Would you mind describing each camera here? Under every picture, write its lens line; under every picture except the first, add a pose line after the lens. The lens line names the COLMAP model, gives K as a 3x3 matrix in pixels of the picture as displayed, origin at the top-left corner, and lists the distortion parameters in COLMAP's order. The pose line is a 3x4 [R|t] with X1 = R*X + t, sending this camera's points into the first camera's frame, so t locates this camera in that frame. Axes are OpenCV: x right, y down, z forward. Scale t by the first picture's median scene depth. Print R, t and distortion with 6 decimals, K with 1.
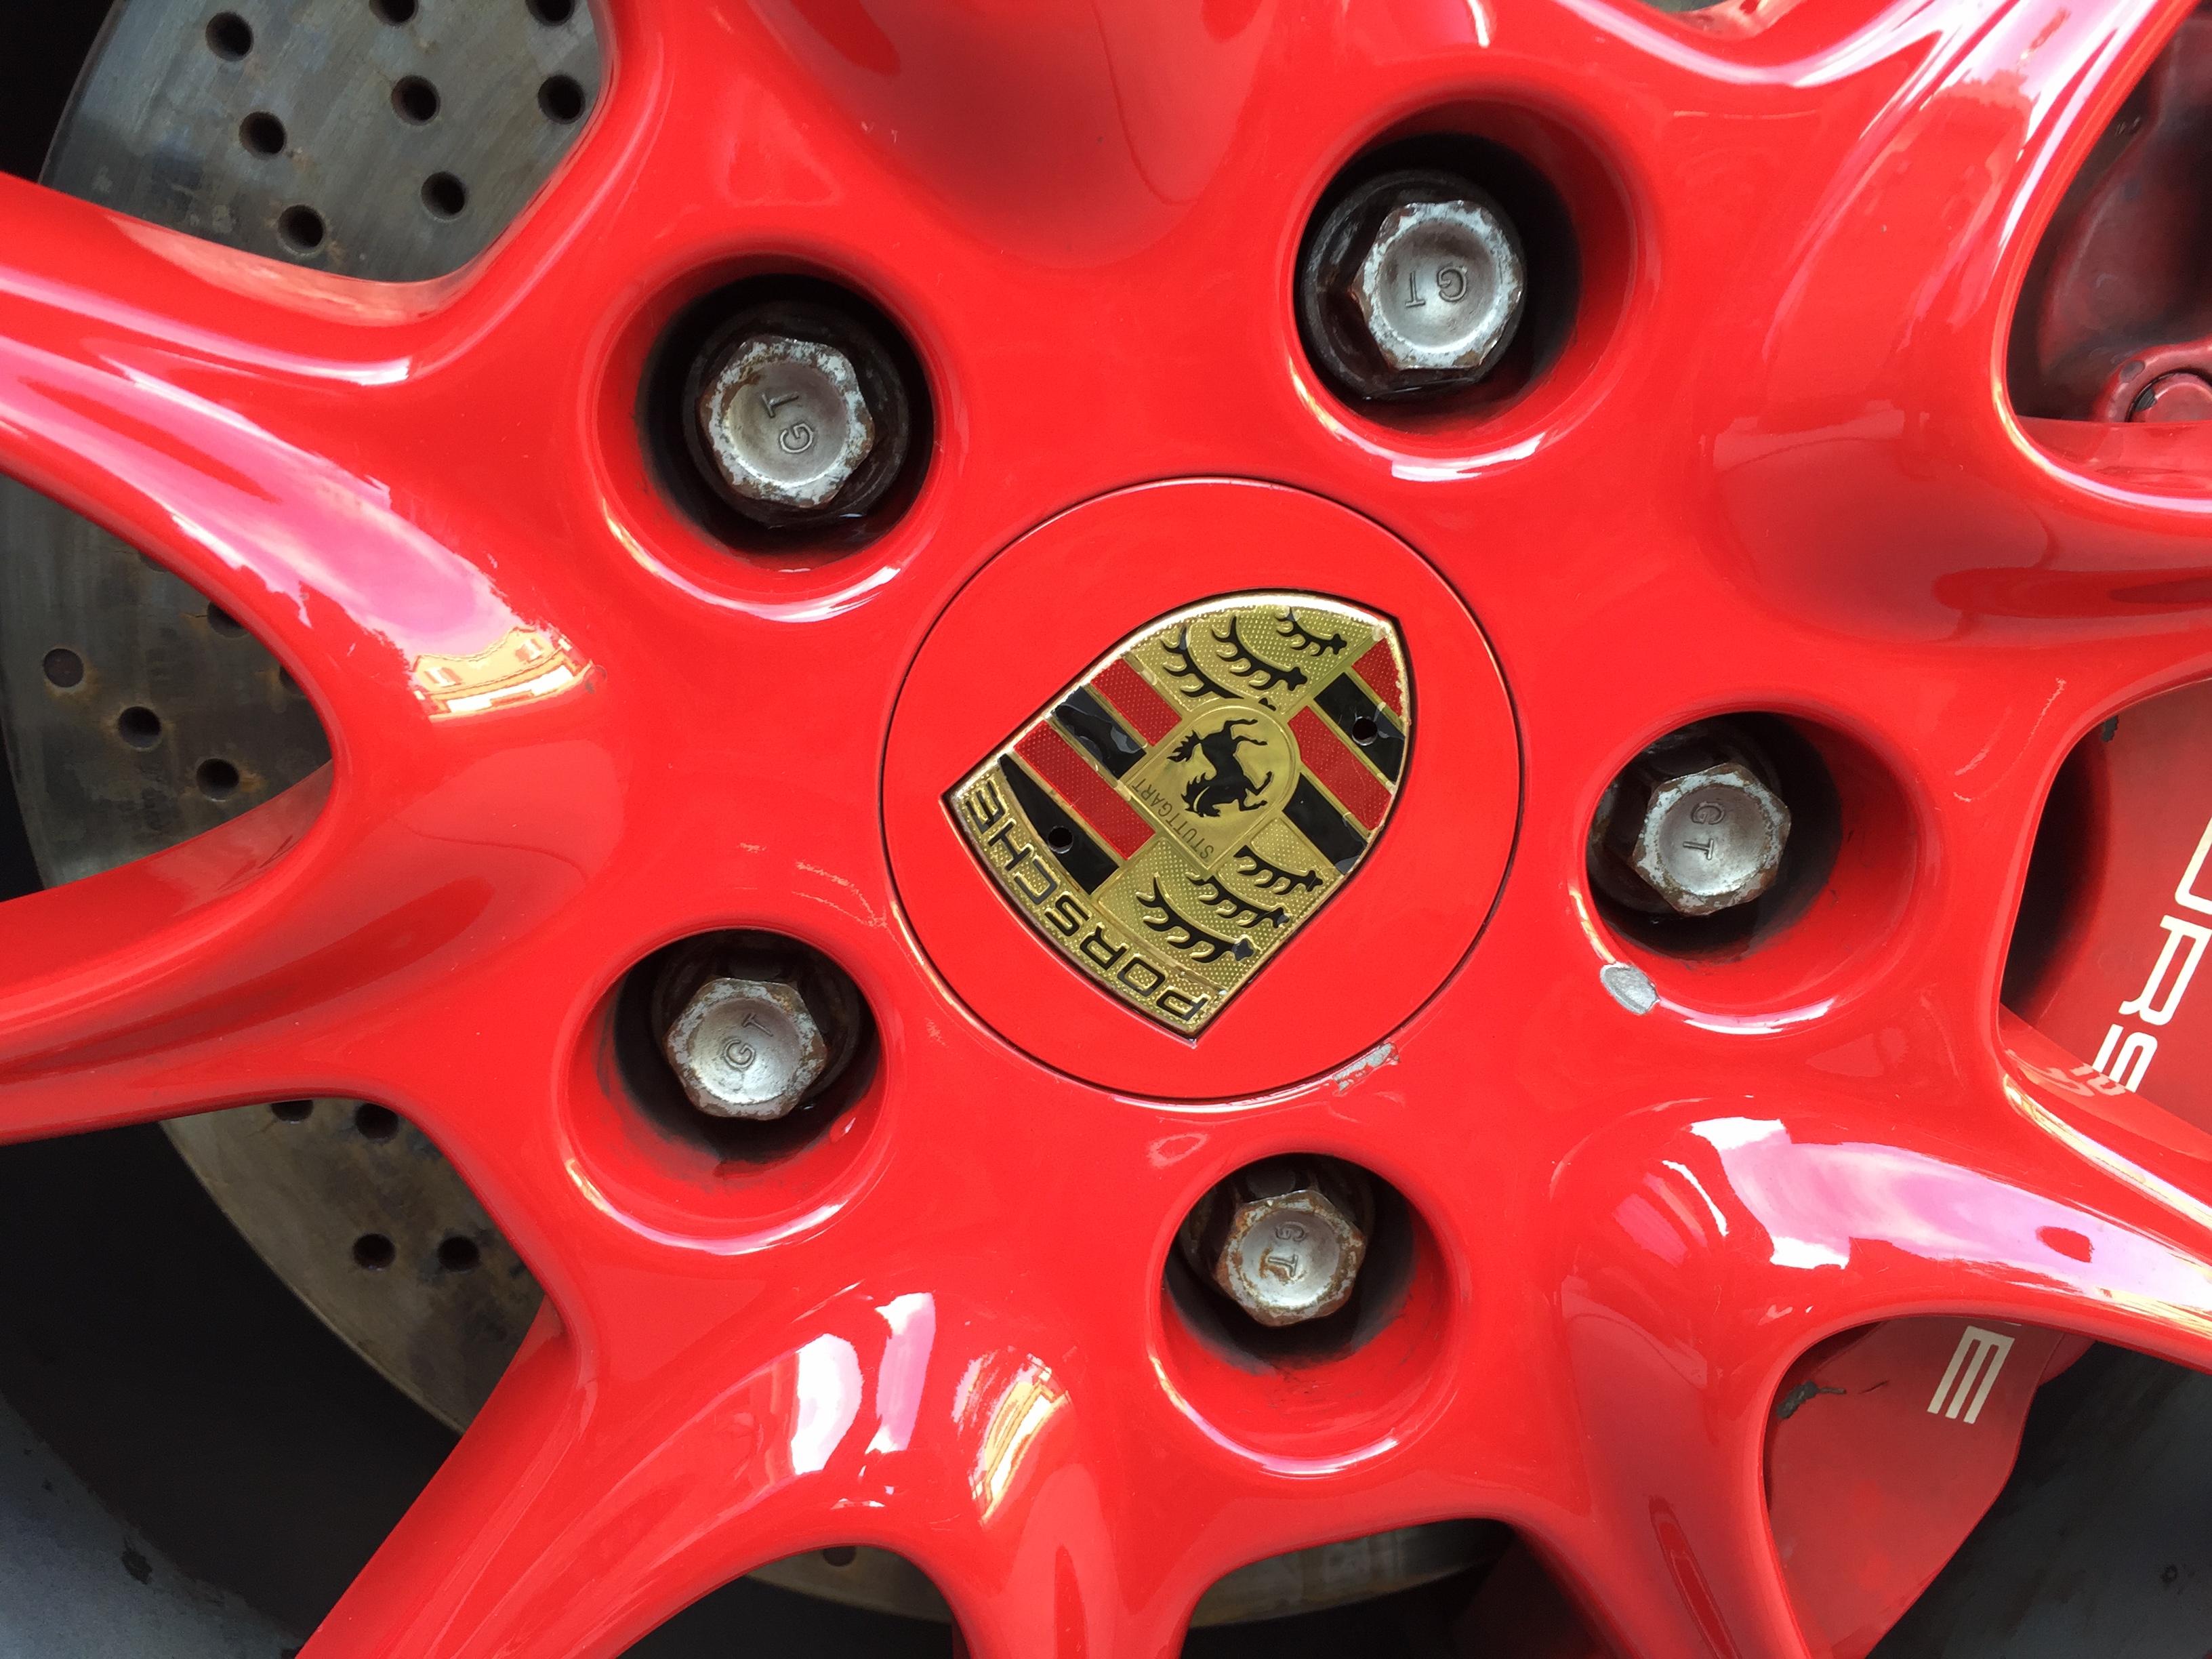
lens RADIAL K [[1878.6, 0, 1106.0], [0, 1878.6, 829.5], [0, 0, 1]] dist [0.070366, -0.125721]
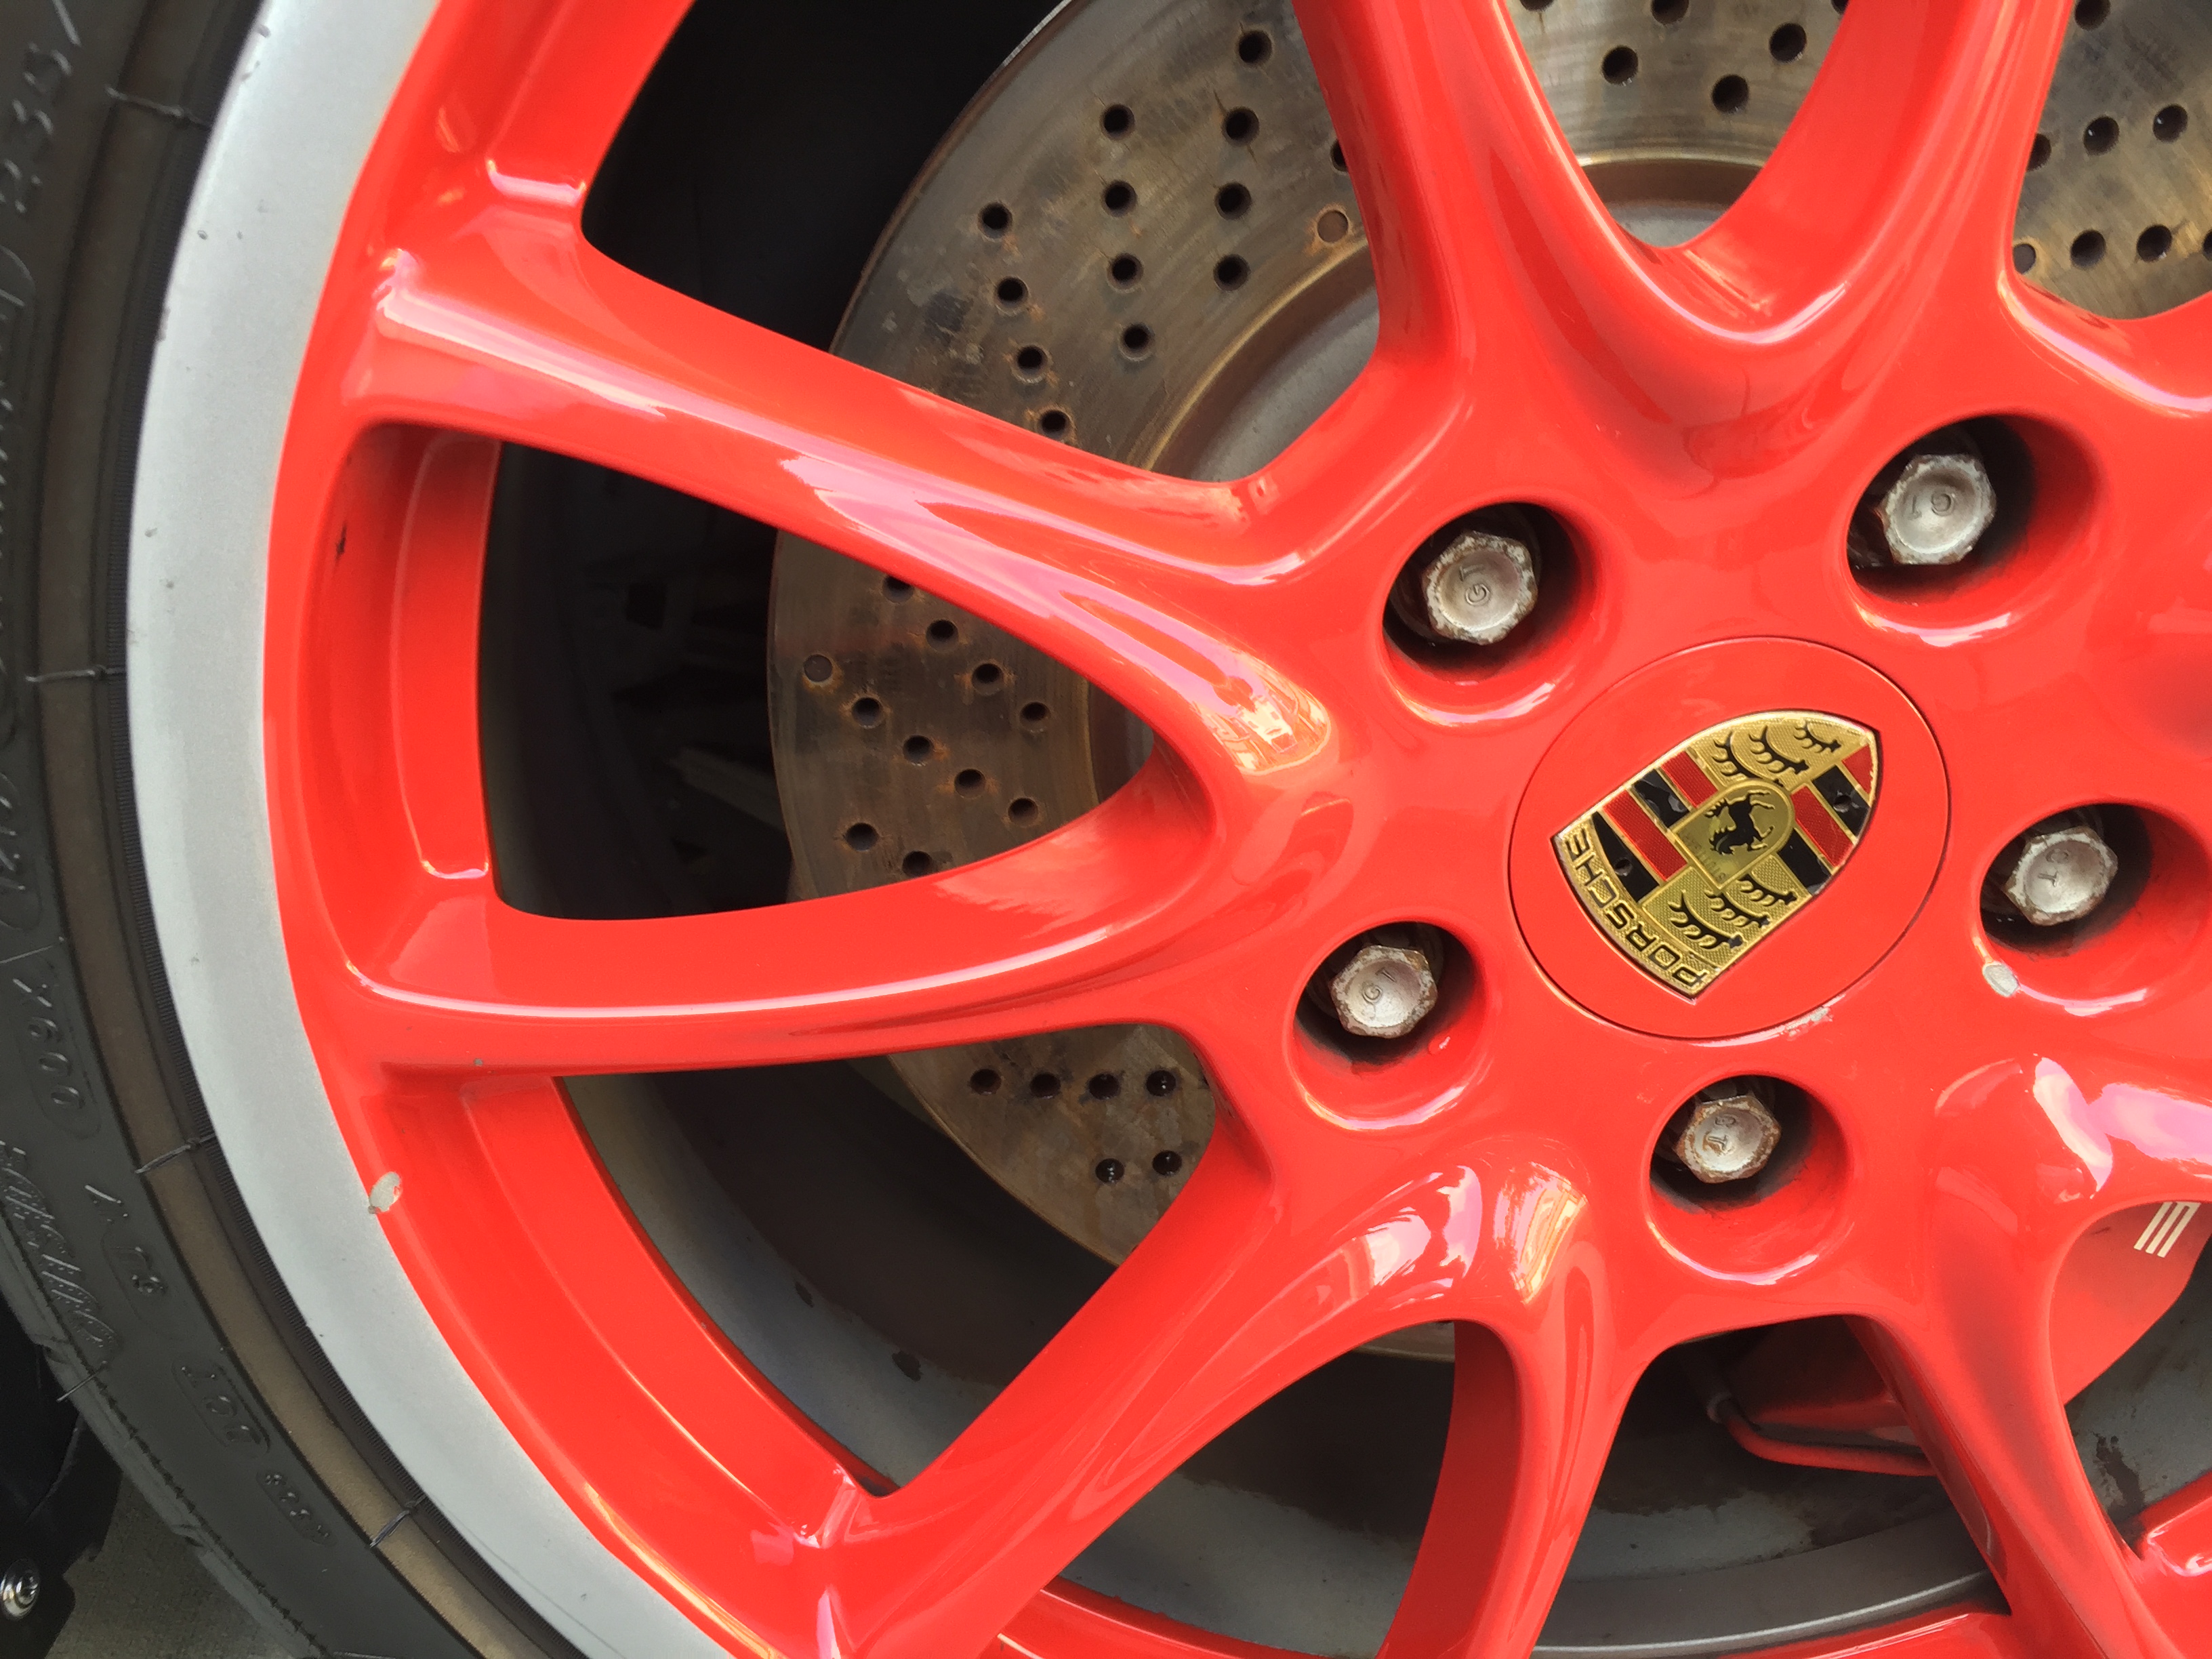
lens RADIAL K [[1878.6, 0, 1106.0], [0, 1878.6, 829.5], [0, 0, 1]] dist [0.070366, -0.125721]
pose [[0.999244, 0.038496, 0.005362, -0.429625], [-0.038866, 0.988577, 0.145618, -0.218311], [0.000304, -0.145717, 0.989326, -0.440325]]
